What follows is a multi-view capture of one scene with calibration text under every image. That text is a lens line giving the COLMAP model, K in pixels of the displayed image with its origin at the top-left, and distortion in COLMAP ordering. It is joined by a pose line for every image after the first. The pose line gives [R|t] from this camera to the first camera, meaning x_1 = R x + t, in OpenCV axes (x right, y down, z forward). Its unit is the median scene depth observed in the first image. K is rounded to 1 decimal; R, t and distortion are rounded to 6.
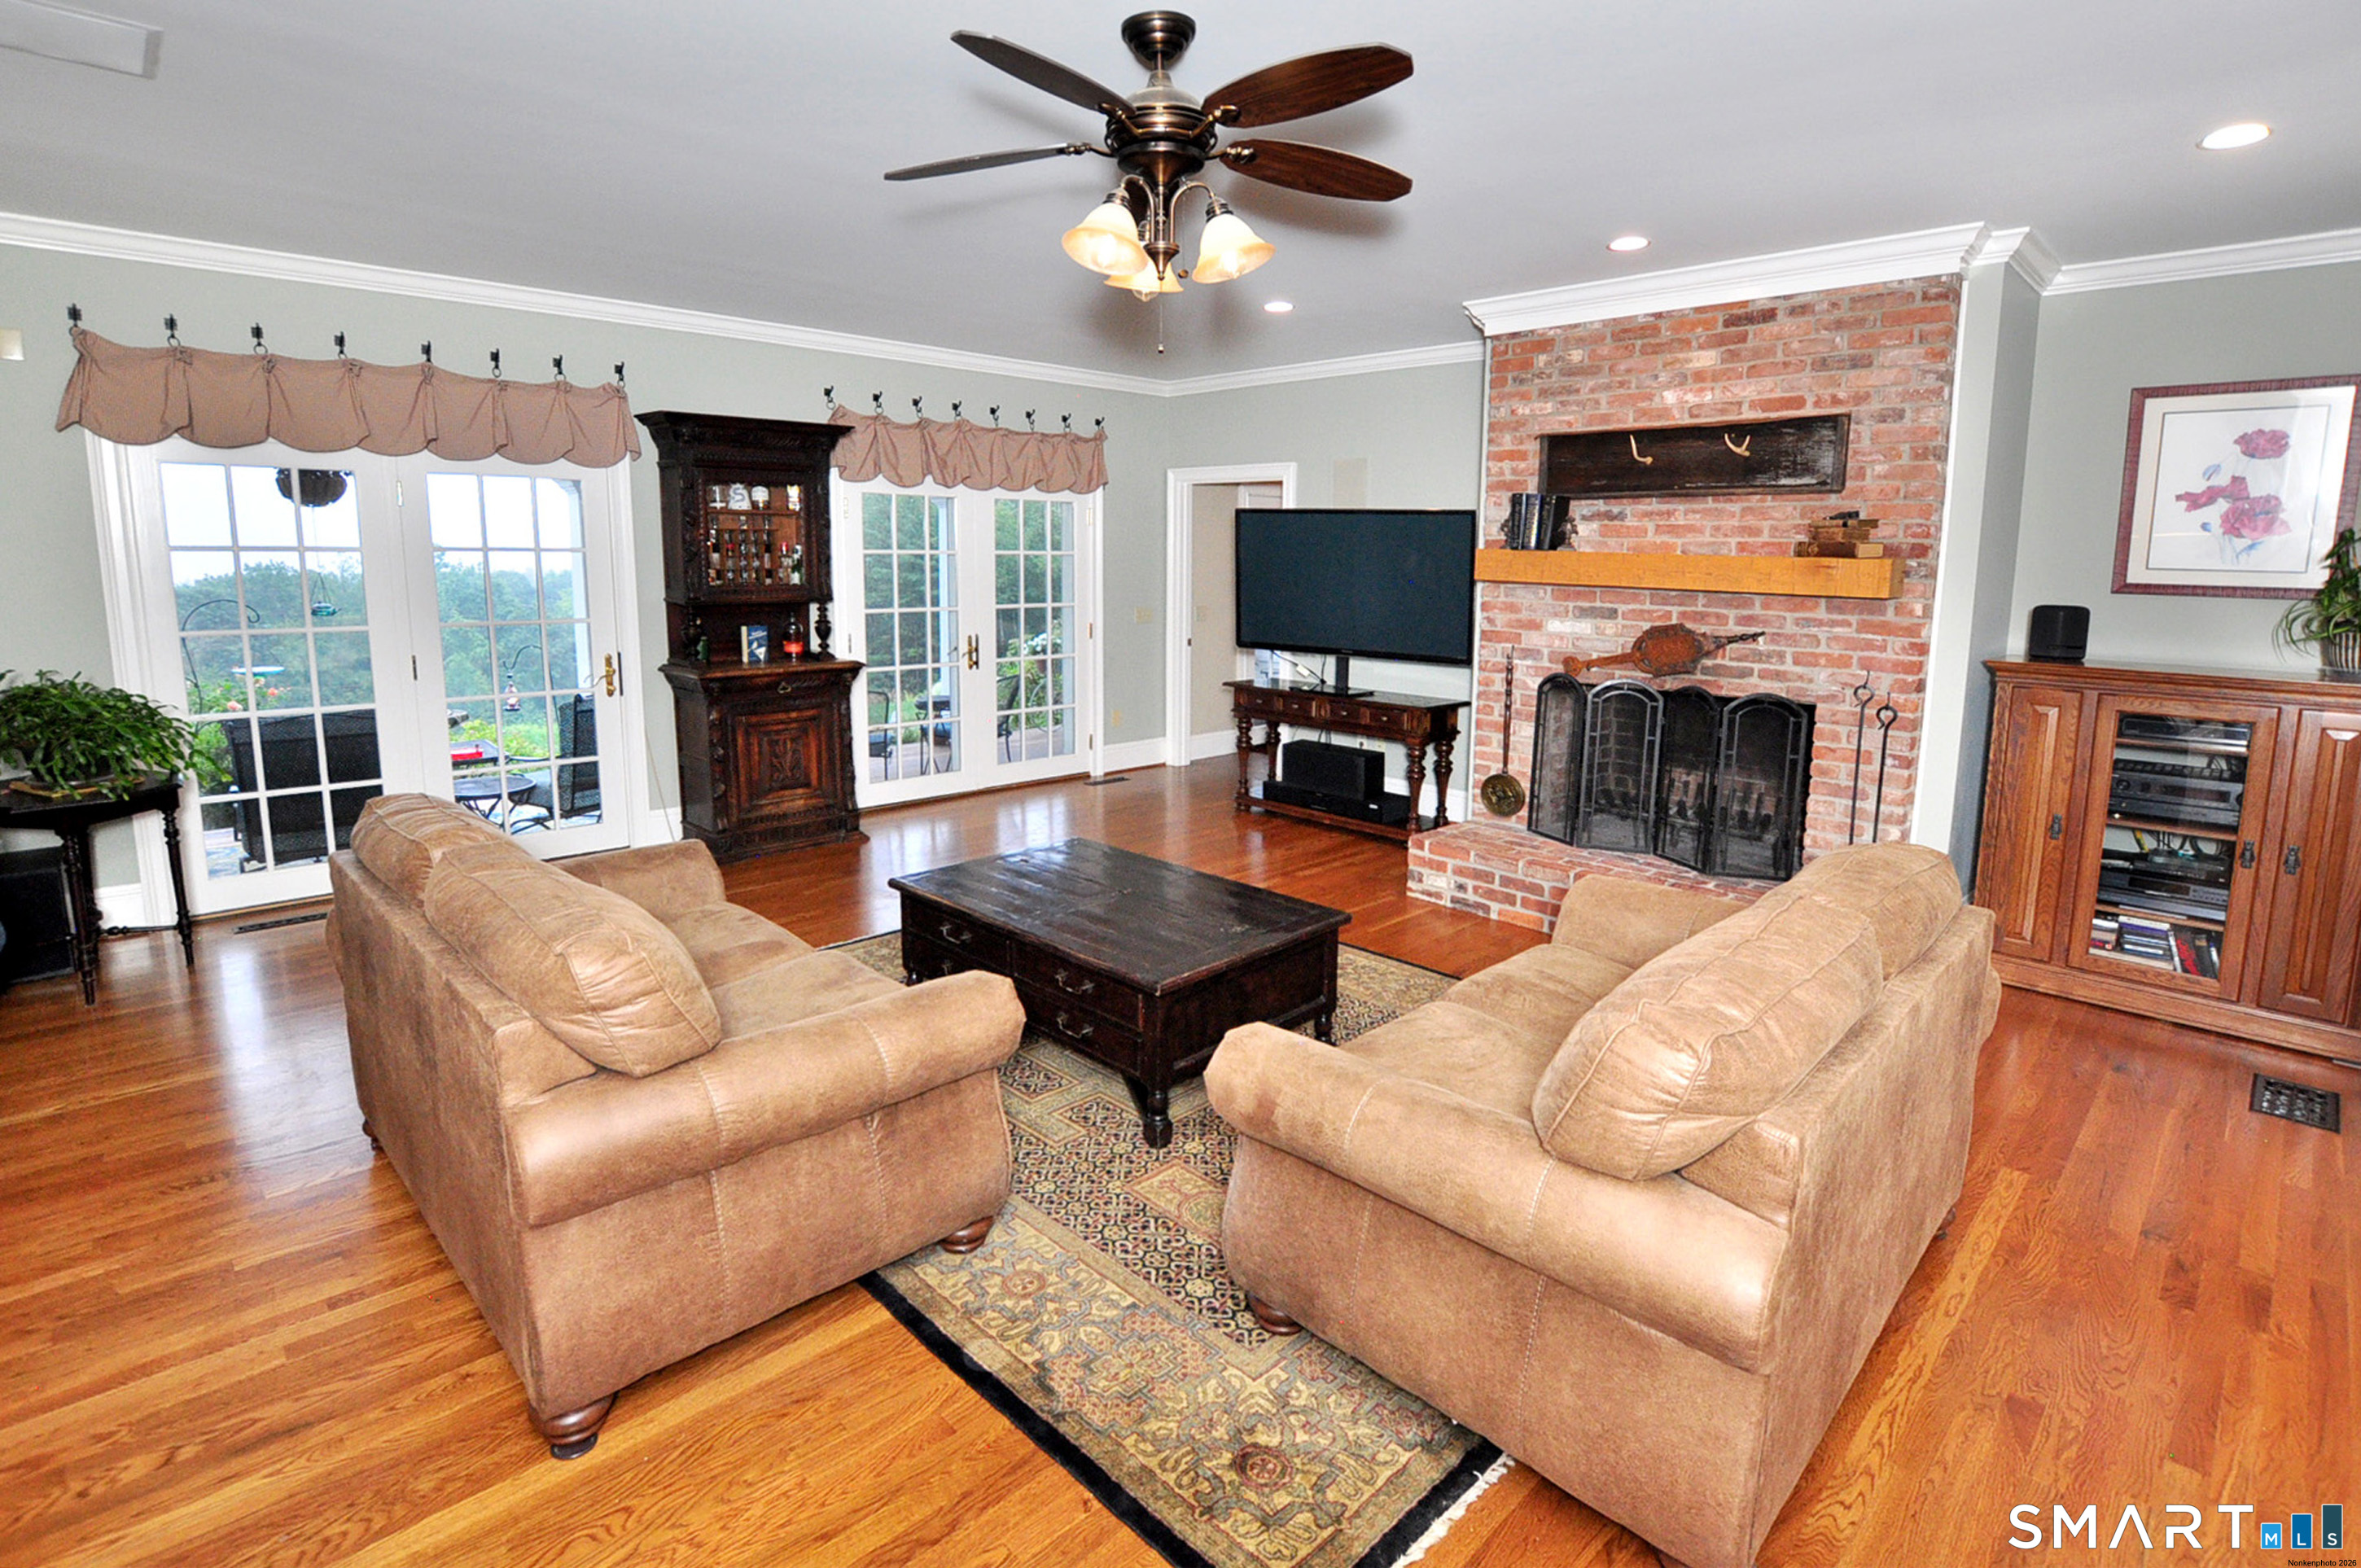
lens RADIAL K [[1145.6, 0, 1208.9], [0, 1145.6, 704.6], [0, 0, 1]] dist [-0.004299, -0.000208]
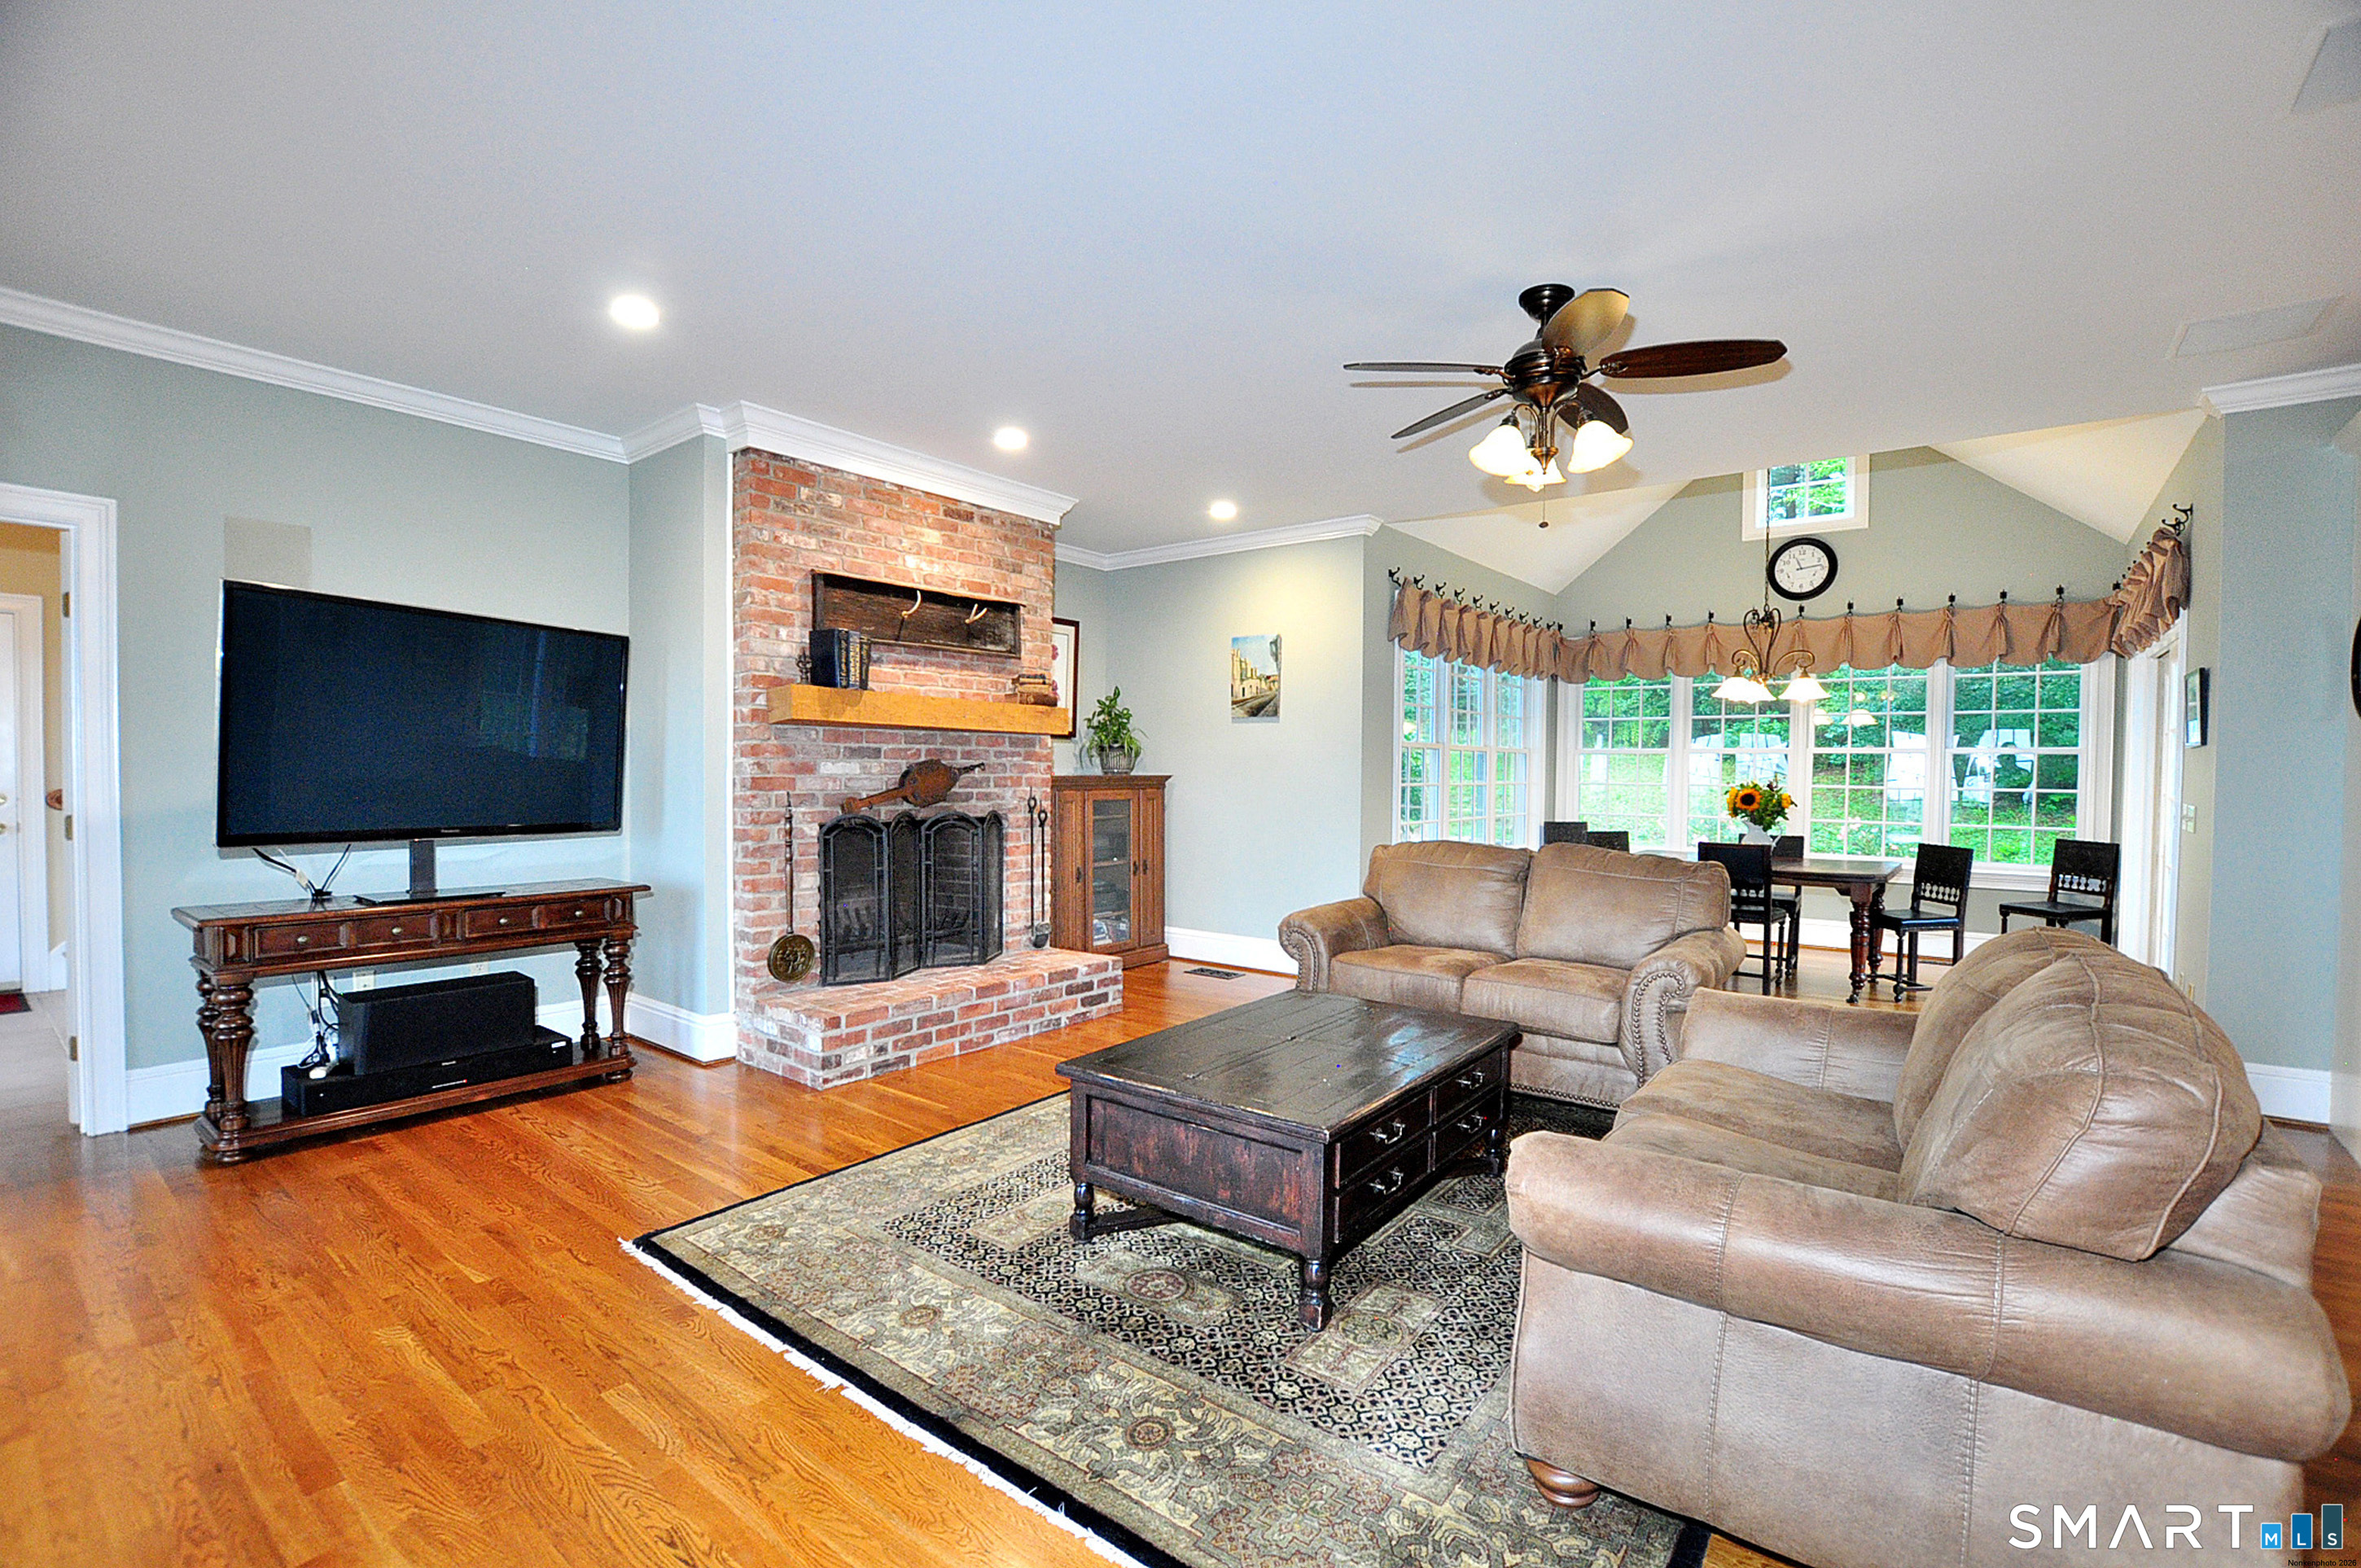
lens RADIAL K [[1052.1, 0, 1179.9], [0, 1052.1, 787.5], [0, 0, 1]] dist [0.002593, 0.000111]
pose [[-0.097233, -0.031175, 0.994773, -0.635948], [0.134261, 0.989962, 0.044148, -0.053370], [-0.986164, 0.137852, -0.092072, 0.815273]]
